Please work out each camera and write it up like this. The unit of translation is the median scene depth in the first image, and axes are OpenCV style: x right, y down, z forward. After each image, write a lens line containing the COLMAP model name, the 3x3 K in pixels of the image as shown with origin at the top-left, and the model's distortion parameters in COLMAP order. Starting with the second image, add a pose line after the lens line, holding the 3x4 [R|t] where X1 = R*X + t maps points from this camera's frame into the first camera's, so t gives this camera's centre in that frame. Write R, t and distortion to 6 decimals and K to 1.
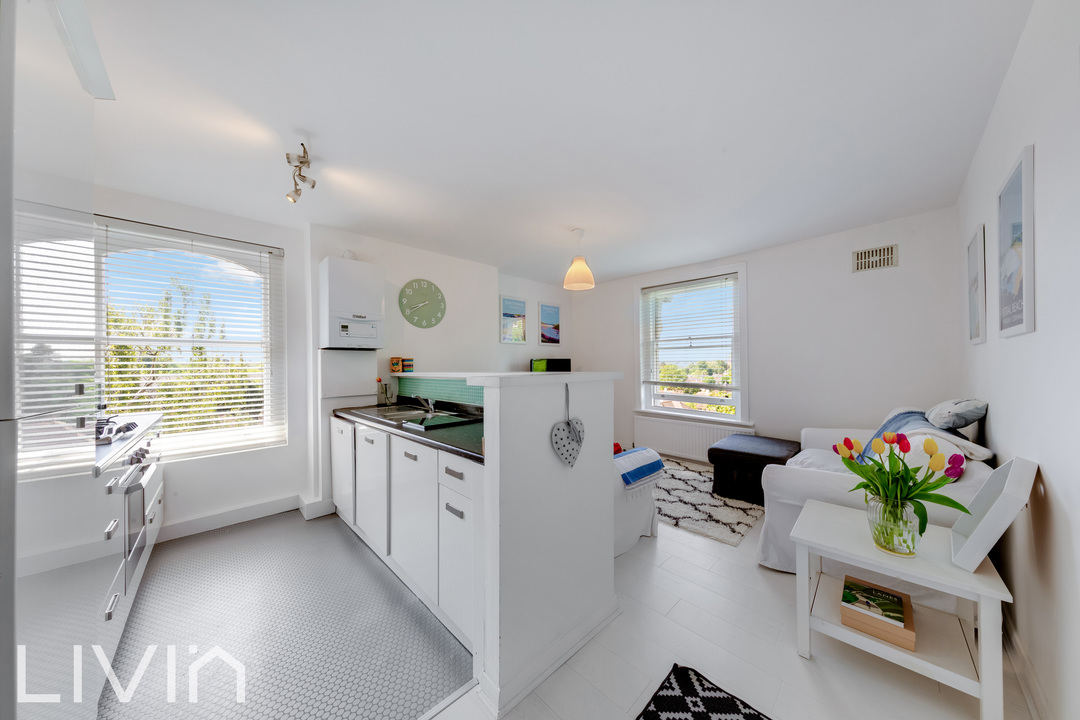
lens RADIAL K [[350.5, 0, 544.3], [0, 350.5, 374.8], [0, 0, 1]] dist [0.004557, -0.000084]
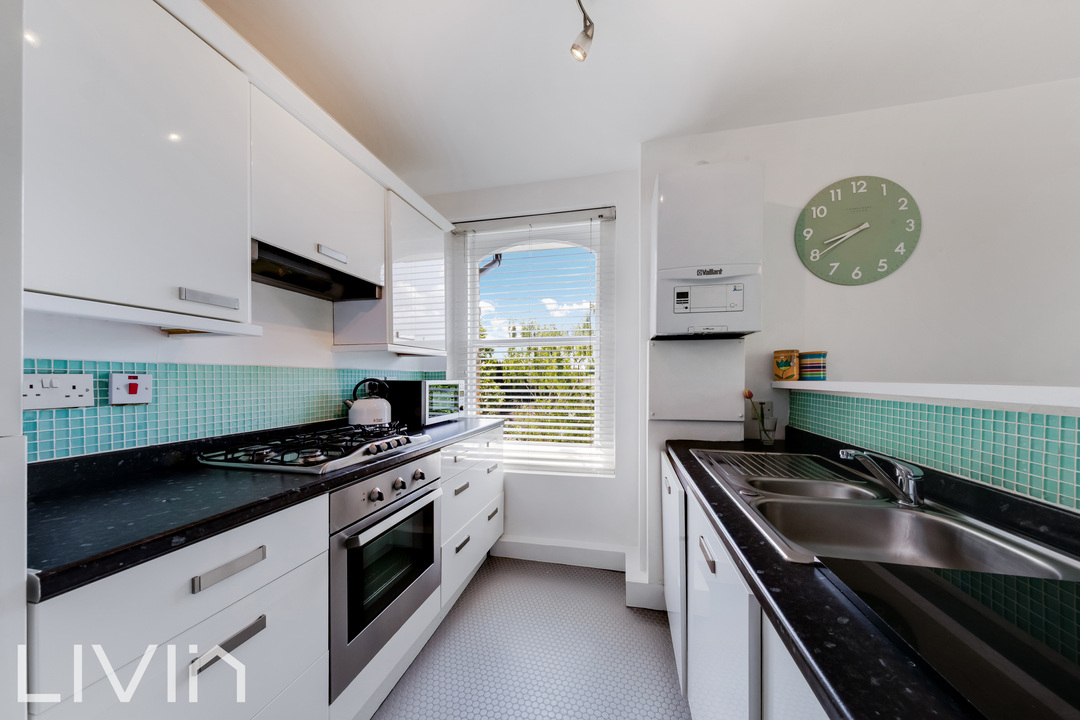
lens RADIAL K [[350.5, 0, 544.3], [0, 350.5, 374.8], [0, 0, 1]] dist [0.004557, -0.000084]
pose [[0.547651, 0.007139, -0.836677, -0.197350], [-0.028520, 0.999542, -0.010139, -0.000372], [0.836221, 0.029415, 0.547603, 0.452125]]
